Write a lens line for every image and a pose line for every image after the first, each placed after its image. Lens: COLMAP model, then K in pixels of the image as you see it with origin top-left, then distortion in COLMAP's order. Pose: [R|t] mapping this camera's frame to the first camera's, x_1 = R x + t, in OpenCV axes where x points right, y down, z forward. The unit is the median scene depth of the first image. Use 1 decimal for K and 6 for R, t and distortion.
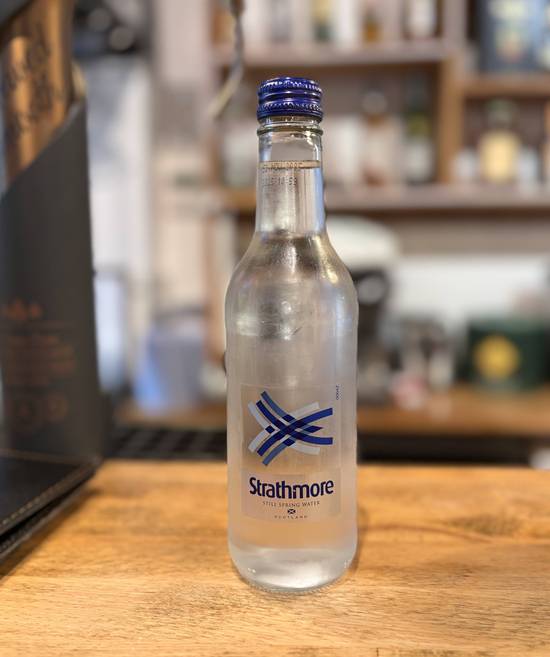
lens RADIAL K [[636.3, 0, 281.5], [0, 636.3, 302.5], [0, 0, 1]] dist [0.017392, -0.001196]
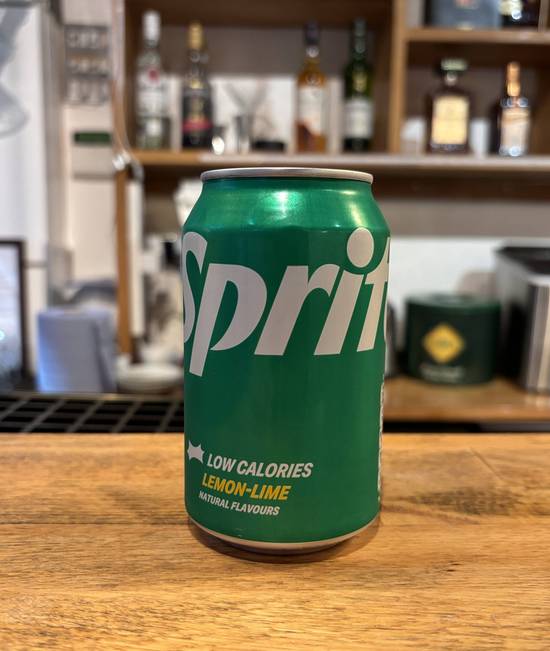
lens RADIAL K [[668.0, 0, 275.1], [0, 668.0, 342.7], [0, 0, 1]] dist [-0.018970, 0.027067]
pose [[0.995429, 0.004701, 0.095394, 0.045858], [-0.009827, 0.998528, 0.053333, 0.170506], [-0.095003, -0.054026, 0.994010, 0.373672]]
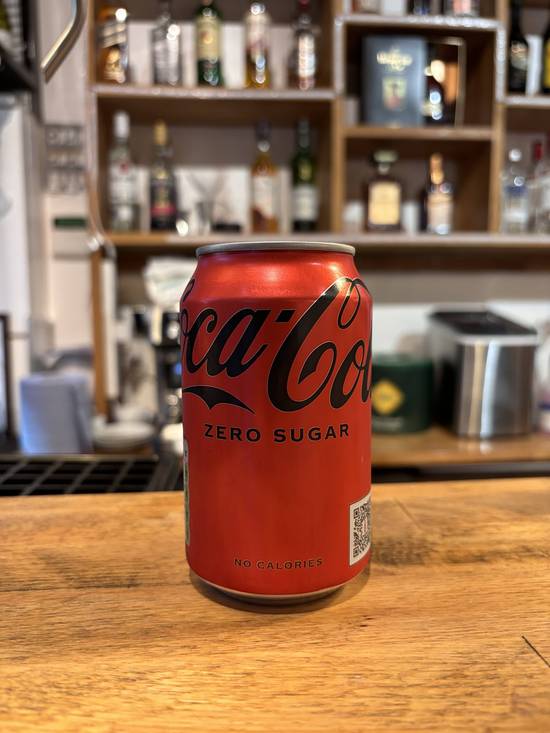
lens RADIAL K [[584.0, 0, 275.0], [0, 584.0, 366.5], [0, 0, 1]] dist [-0.004853, -0.016271]
pose [[0.989262, -0.013761, 0.145503, 0.119073], [0.014205, 0.999897, -0.002008, 0.166119], [-0.145461, 0.004053, 0.989356, 0.434731]]
